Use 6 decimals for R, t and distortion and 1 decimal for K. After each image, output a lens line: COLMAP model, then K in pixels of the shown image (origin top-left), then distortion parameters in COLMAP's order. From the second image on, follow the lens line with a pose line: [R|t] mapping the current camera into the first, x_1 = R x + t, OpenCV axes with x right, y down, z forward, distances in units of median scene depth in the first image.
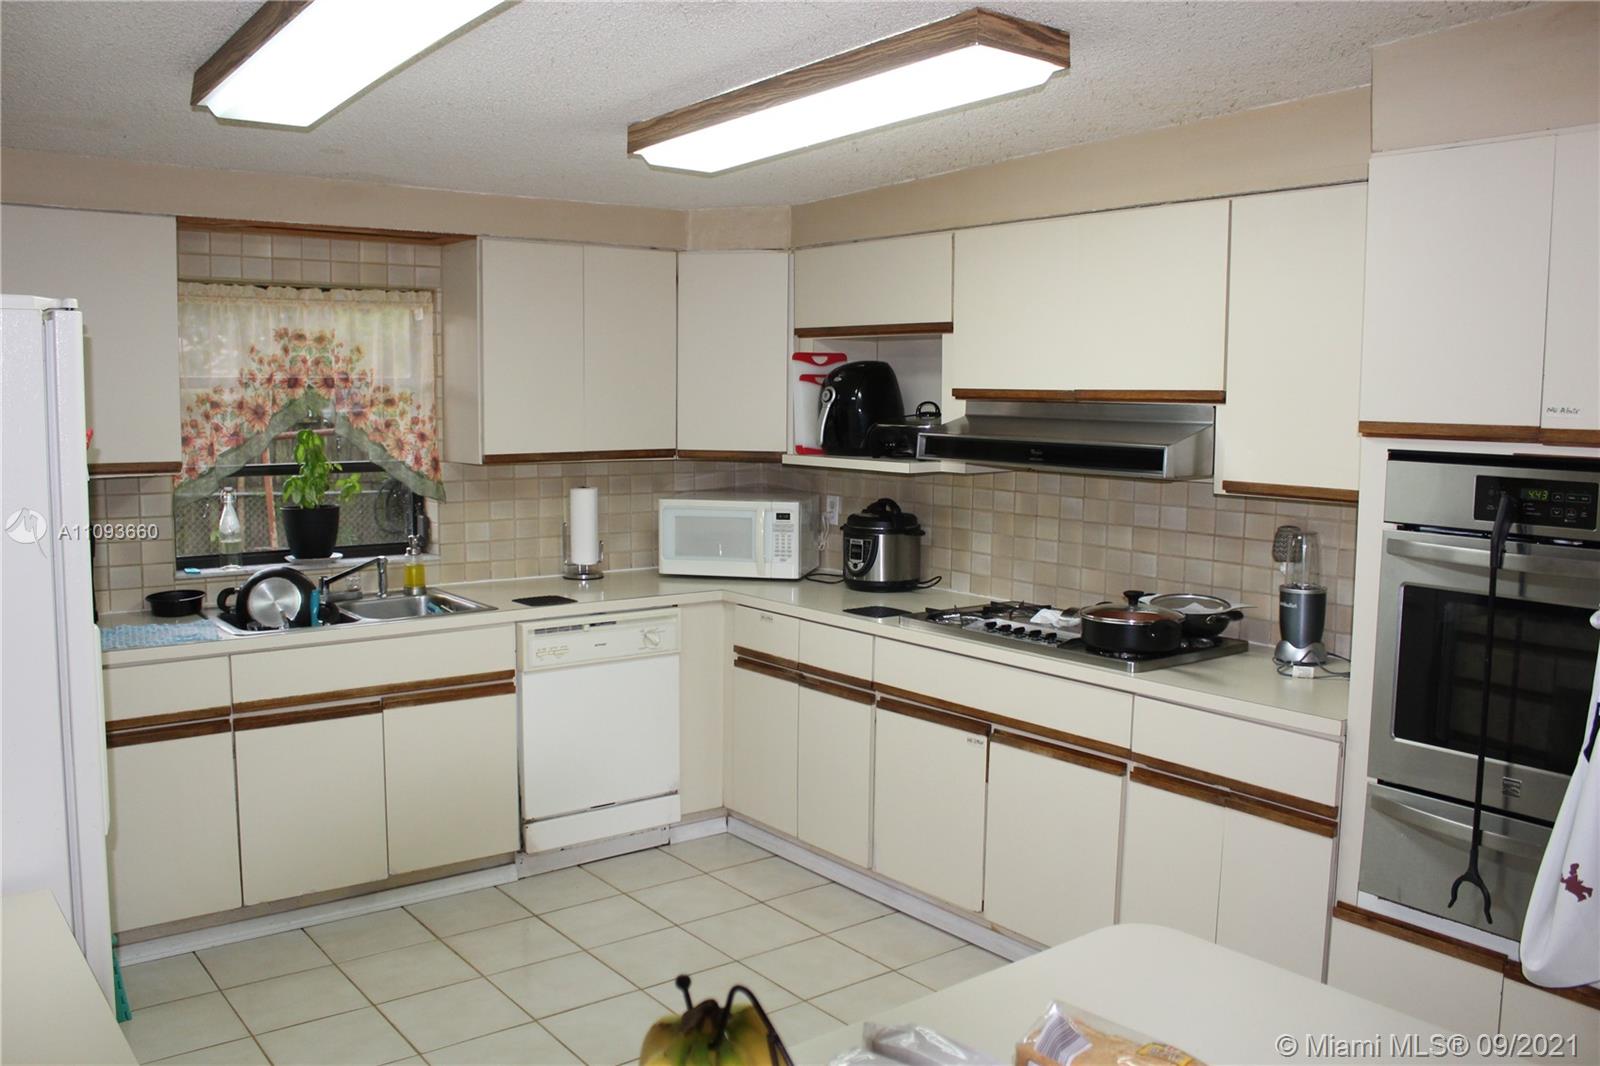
lens RADIAL K [[1332.0, 0, 800.0], [0, 1332.0, 533.0], [0, 0, 1]] dist [-0.167142, 0.148592]
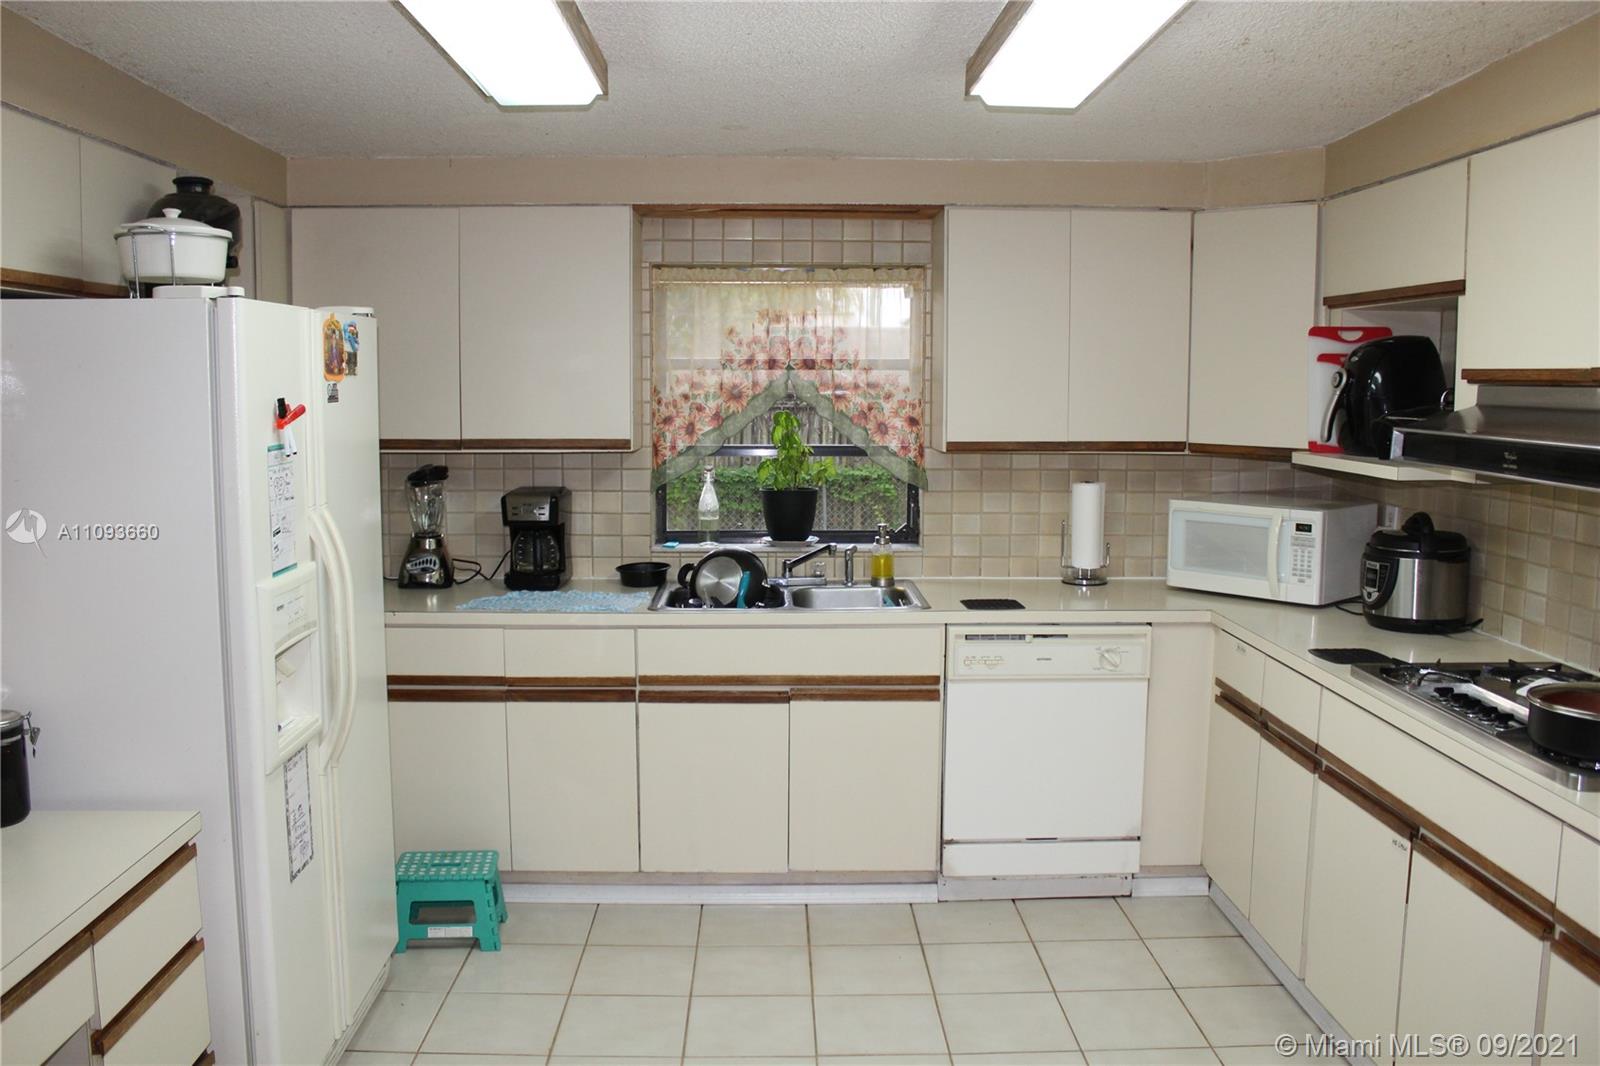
lens RADIAL K [[1332.0, 0, 800.0], [0, 1332.0, 533.0], [0, 0, 1]] dist [-0.167142, 0.148592]
pose [[0.802749, 0.062178, -0.593066, 0.232784], [-0.057889, 0.997977, 0.026273, -0.013470], [0.593500, 0.013241, 0.804725, 0.185565]]
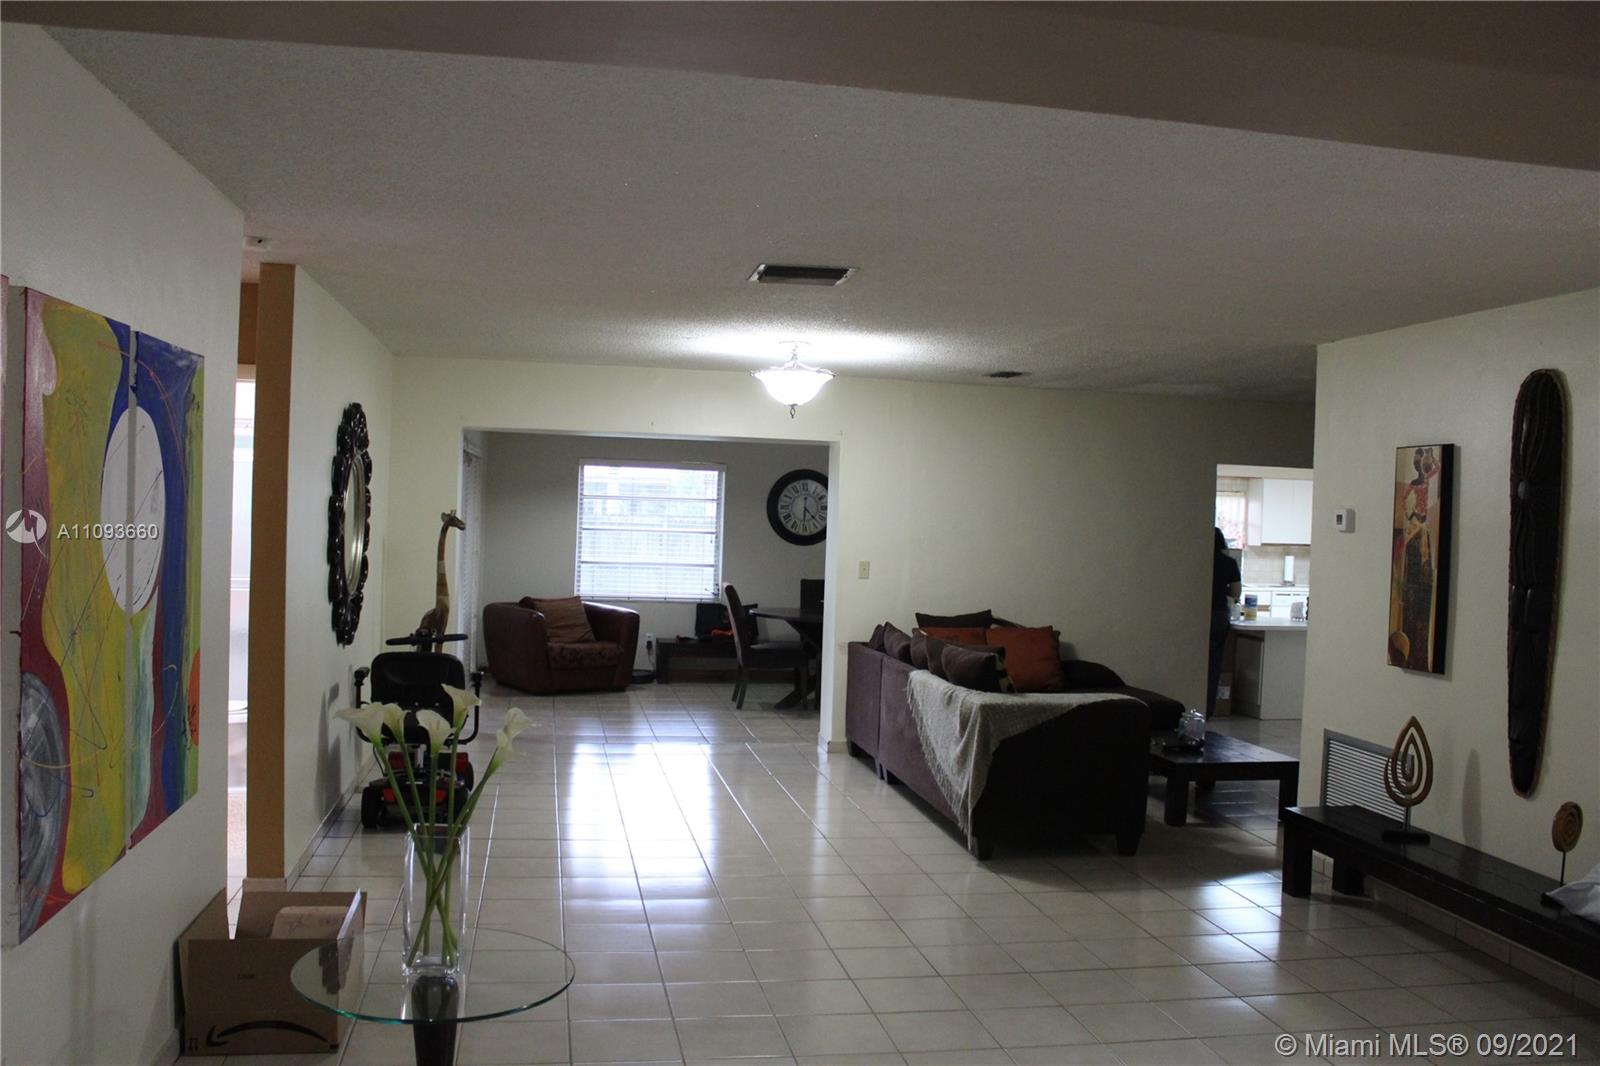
lens RADIAL K [[1332.0, 0, 800.0], [0, 1332.0, 533.0], [0, 0, 1]] dist [-0.167142, 0.148592]
pose [[0.891082, 0.028136, -0.452970, 0.218472], [-0.068774, 0.994921, -0.073494, 0.239609], [0.448602, 0.096642, 0.888491, -2.470841]]
